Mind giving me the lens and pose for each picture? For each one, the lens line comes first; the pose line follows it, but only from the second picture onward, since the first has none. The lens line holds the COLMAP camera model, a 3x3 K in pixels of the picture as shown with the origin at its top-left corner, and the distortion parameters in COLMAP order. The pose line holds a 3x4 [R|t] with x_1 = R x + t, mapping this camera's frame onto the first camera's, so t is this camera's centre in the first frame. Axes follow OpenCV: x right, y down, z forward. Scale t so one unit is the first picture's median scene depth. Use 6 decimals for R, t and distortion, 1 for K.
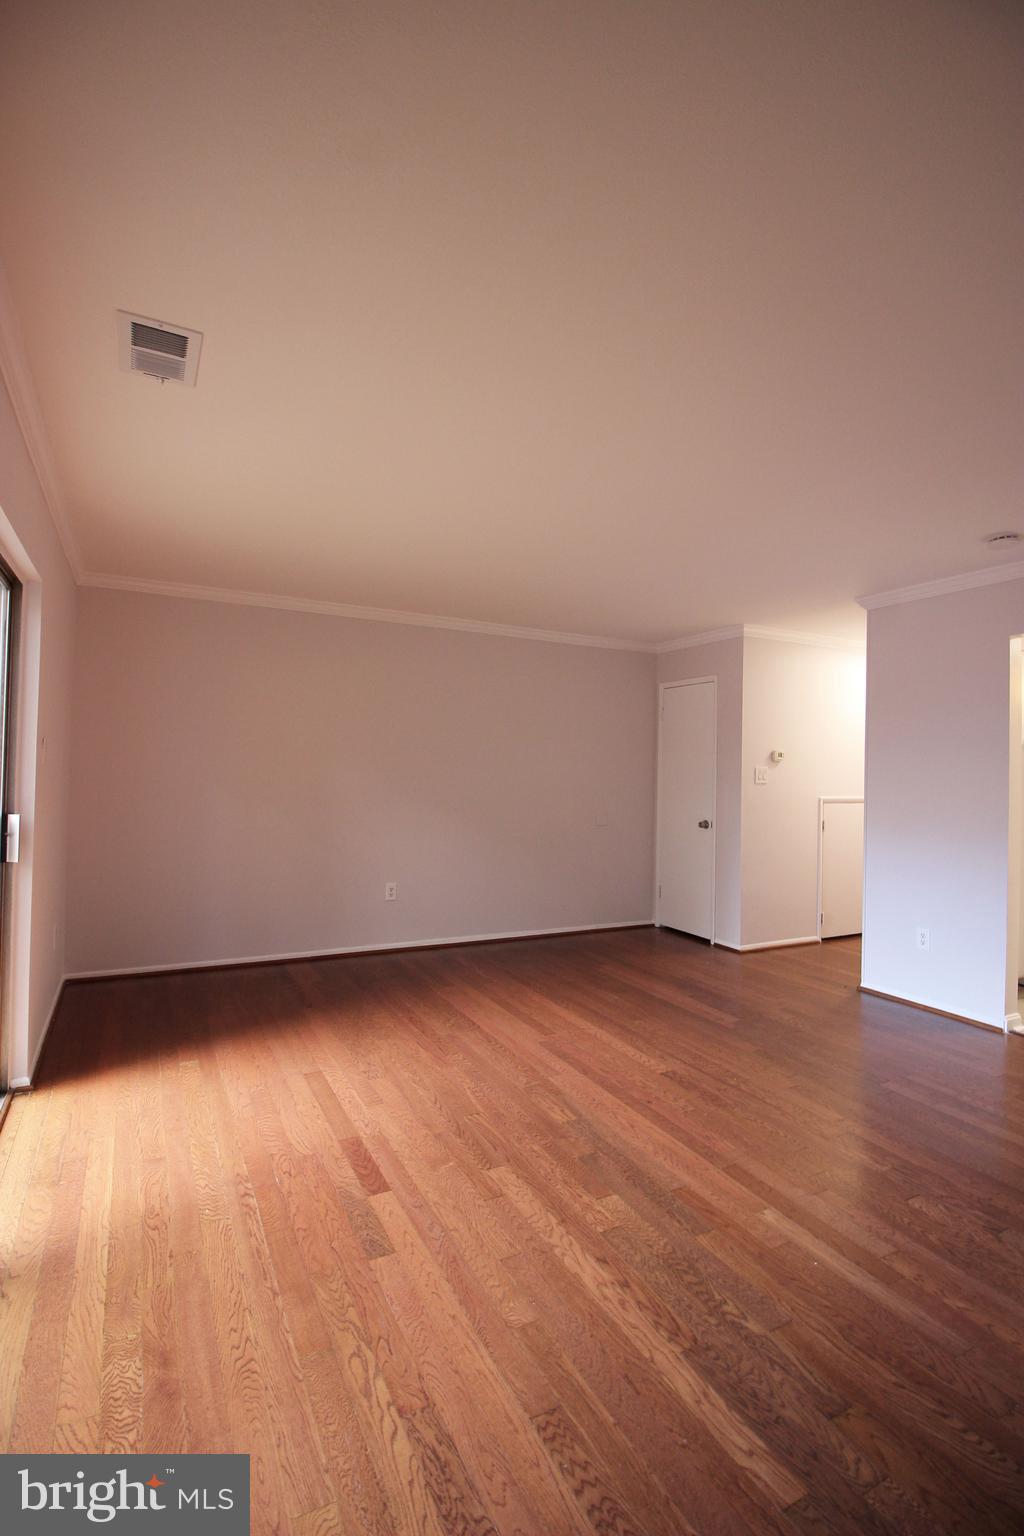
lens RADIAL K [[712.0, 0, 499.3], [0, 712.0, 753.6], [0, 0, 1]] dist [-0.011137, -0.001683]
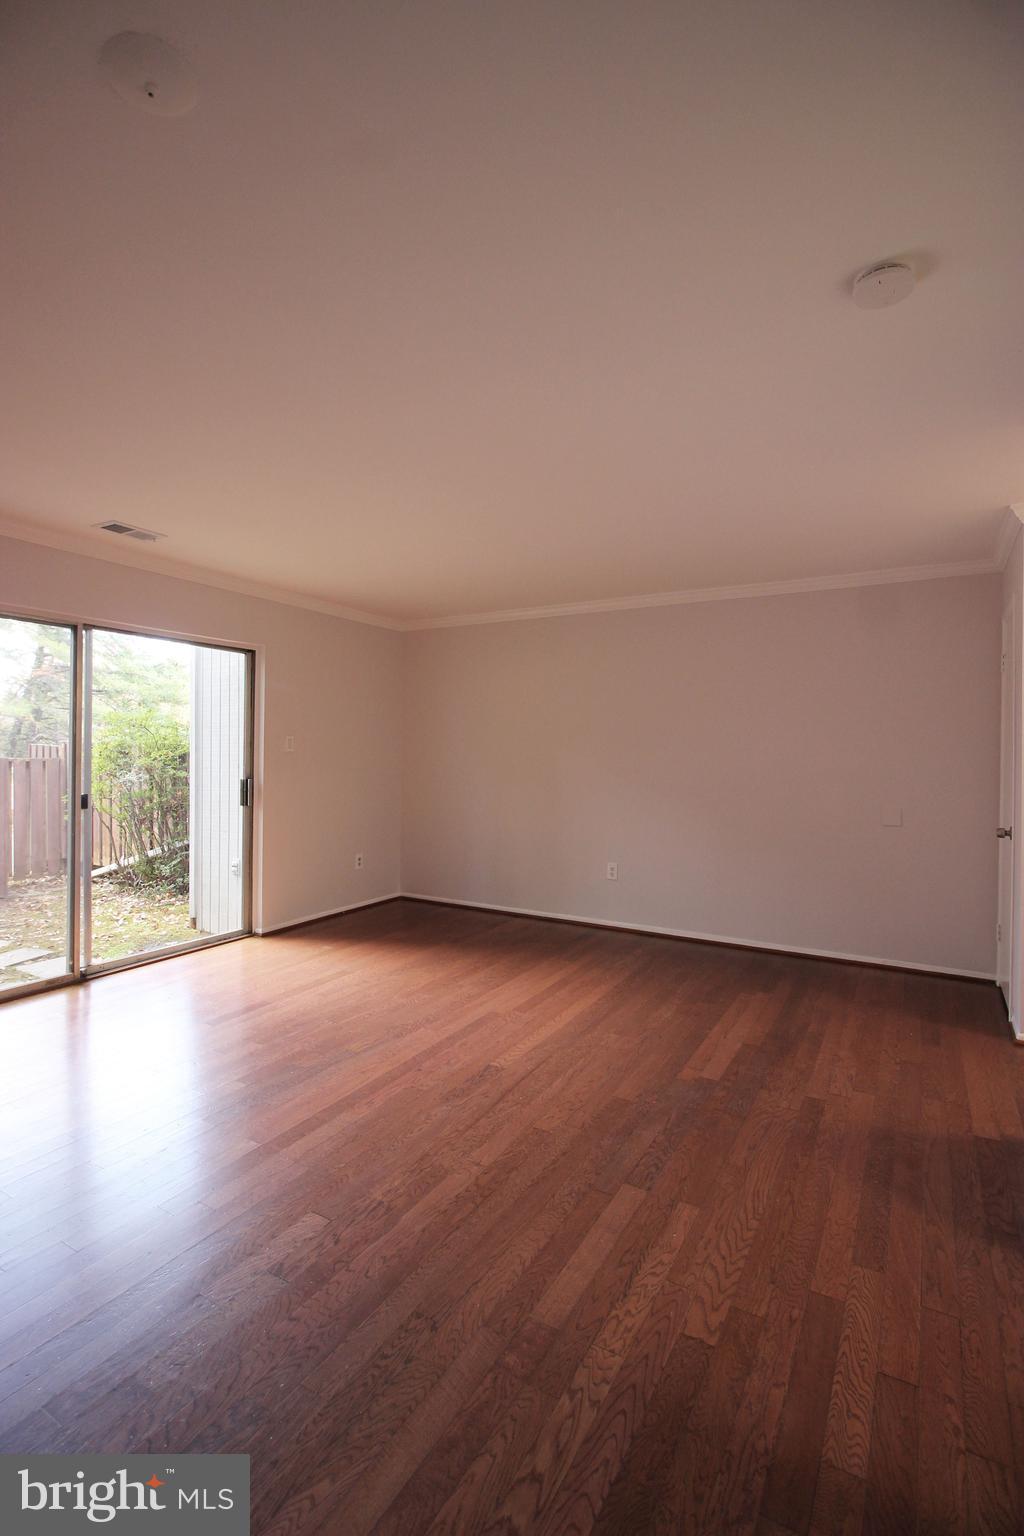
lens RADIAL K [[712.0, 0, 499.3], [0, 712.0, 753.6], [0, 0, 1]] dist [-0.011137, -0.001683]
pose [[0.534013, -0.015107, -0.845342, 0.924133], [0.022451, 0.999741, -0.003683, 0.033881], [0.845178, -0.017012, 0.534214, 0.452397]]
